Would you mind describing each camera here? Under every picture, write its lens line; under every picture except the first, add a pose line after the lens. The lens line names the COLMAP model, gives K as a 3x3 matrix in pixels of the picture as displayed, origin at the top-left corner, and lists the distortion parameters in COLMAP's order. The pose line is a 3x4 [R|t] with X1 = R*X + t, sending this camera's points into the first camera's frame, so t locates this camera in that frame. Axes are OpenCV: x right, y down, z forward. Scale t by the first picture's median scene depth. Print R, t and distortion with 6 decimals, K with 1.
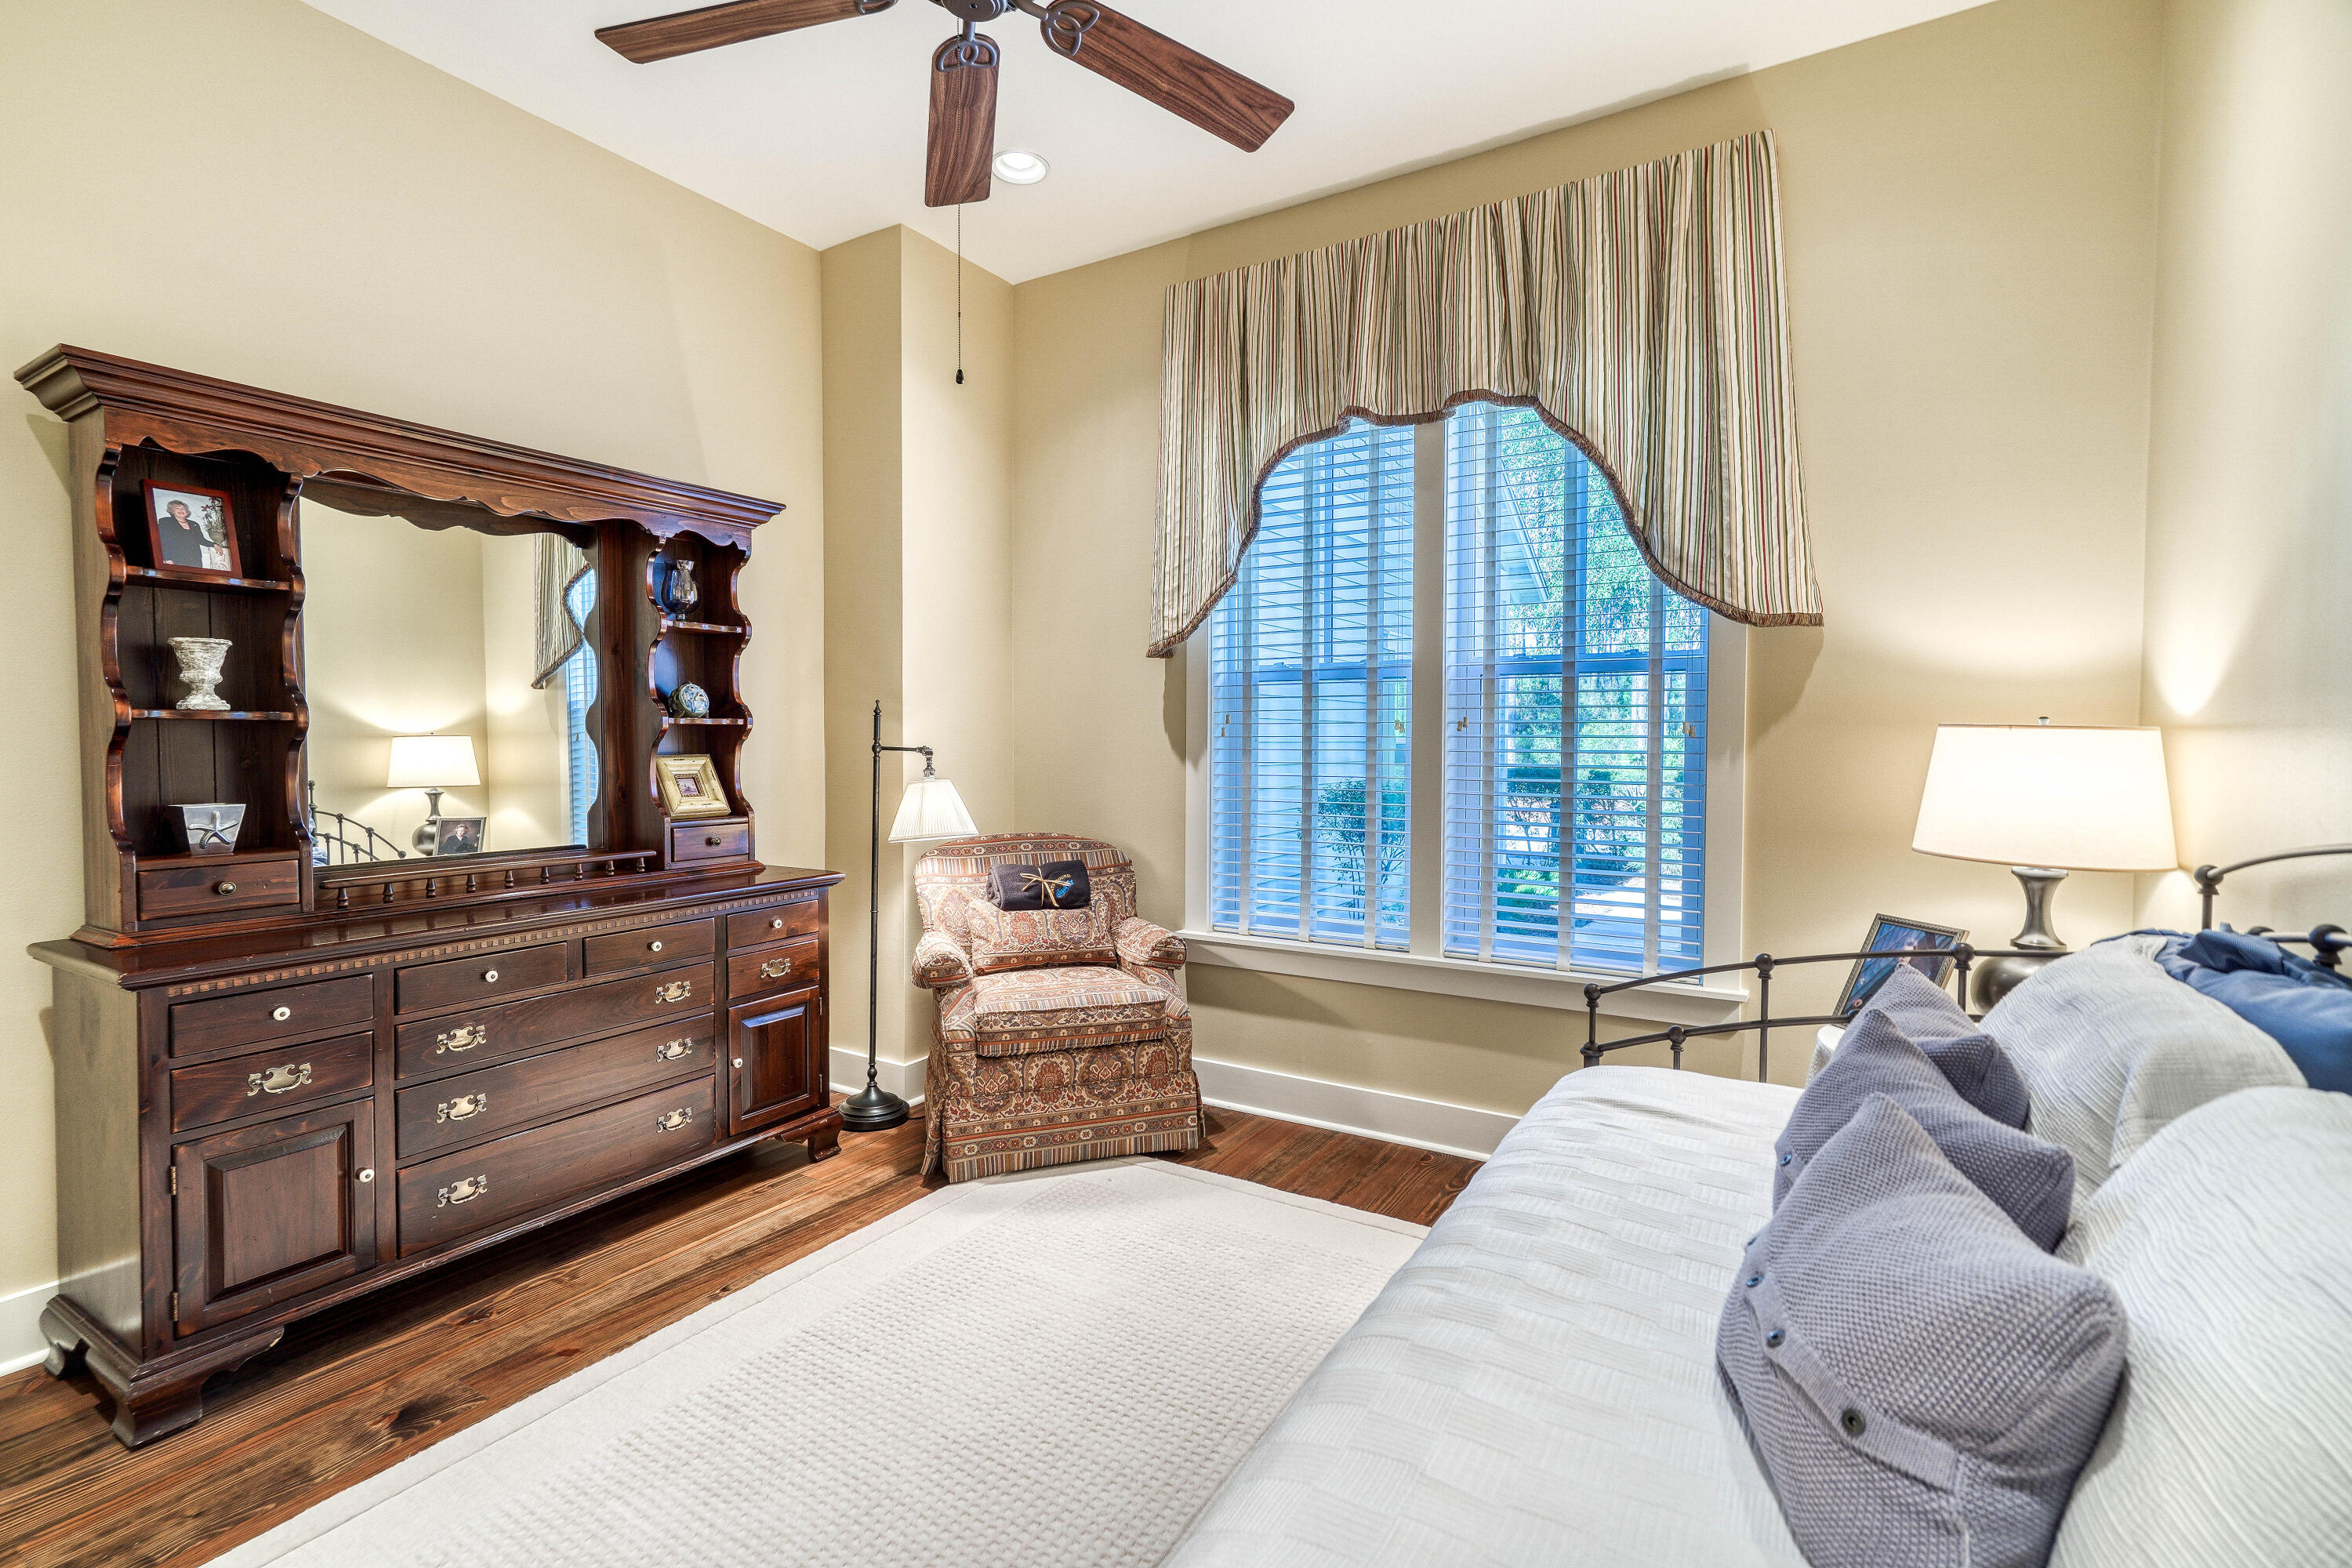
lens RADIAL K [[1079.6, 0, 1160.5], [0, 1079.6, 772.9], [0, 0, 1]] dist [-0.000326, 0.012739]
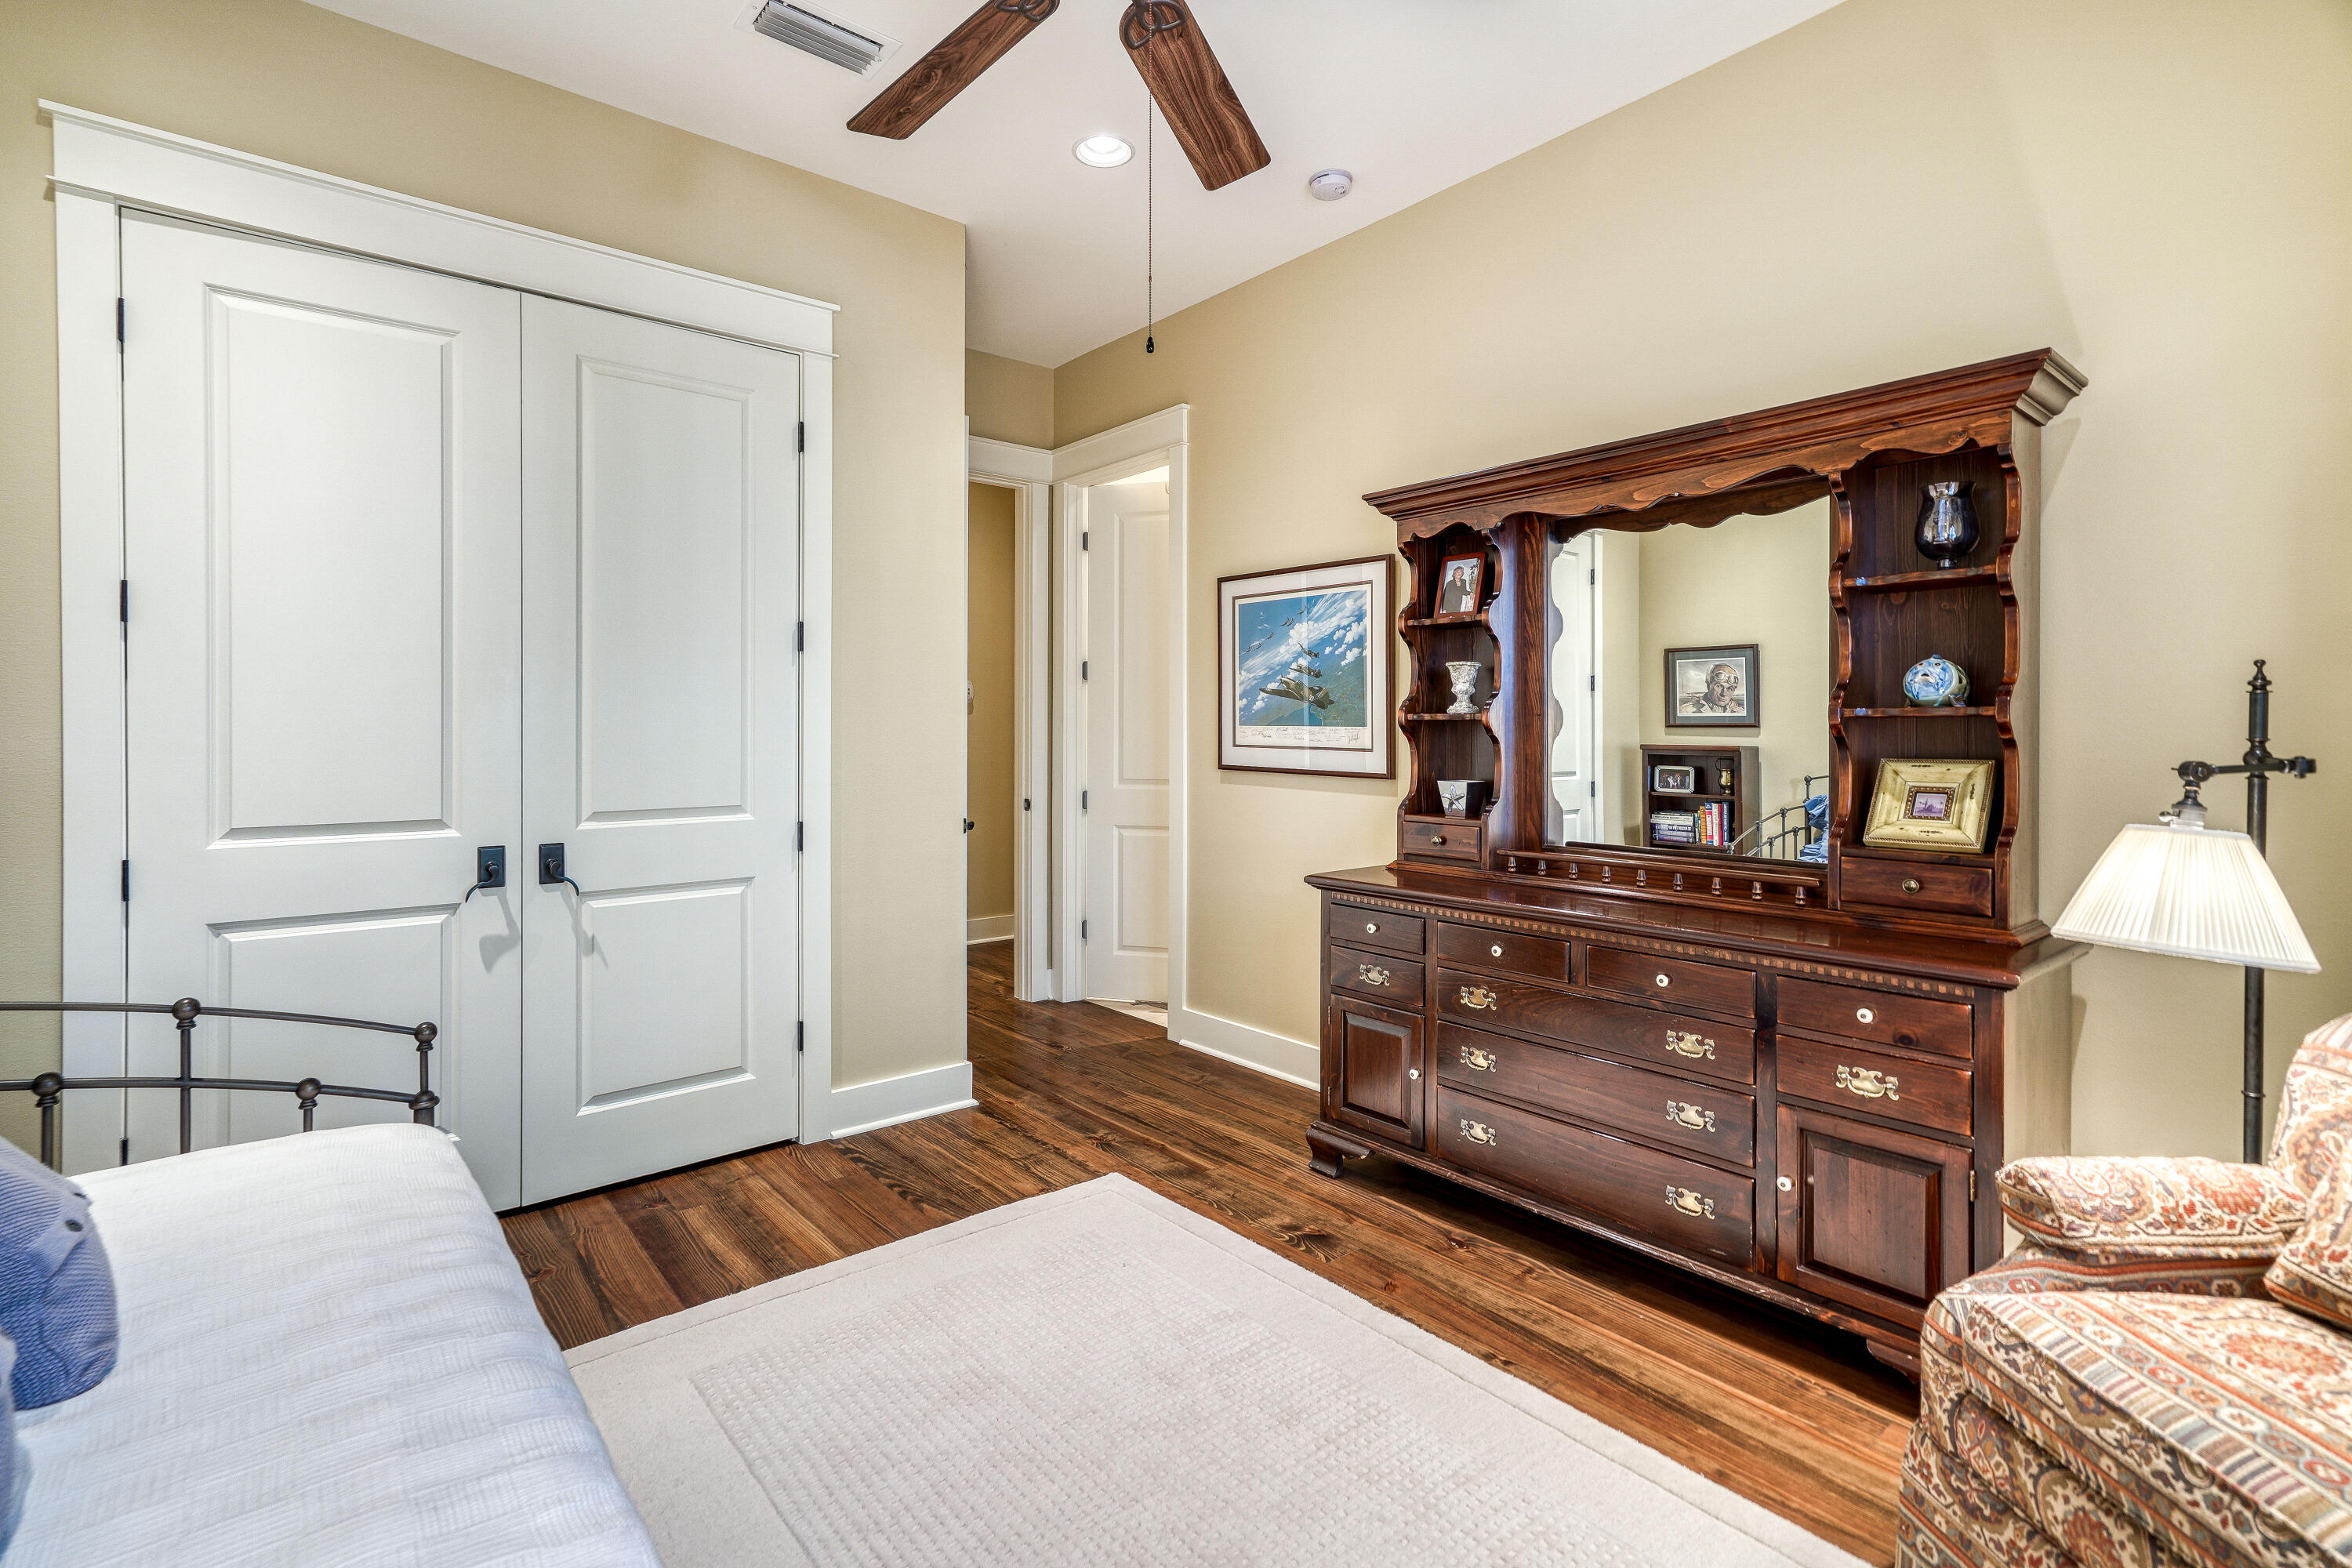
lens RADIAL K [[1107.0, 0, 1173.2], [0, 1107.0, 733.6], [0, 0, 1]] dist [0.004288, 0.001811]
pose [[-0.316400, 0.004063, -0.948617, 0.477534], [-0.033219, 0.999330, 0.015360, -0.033911], [0.948044, 0.036372, -0.316053, 0.899090]]
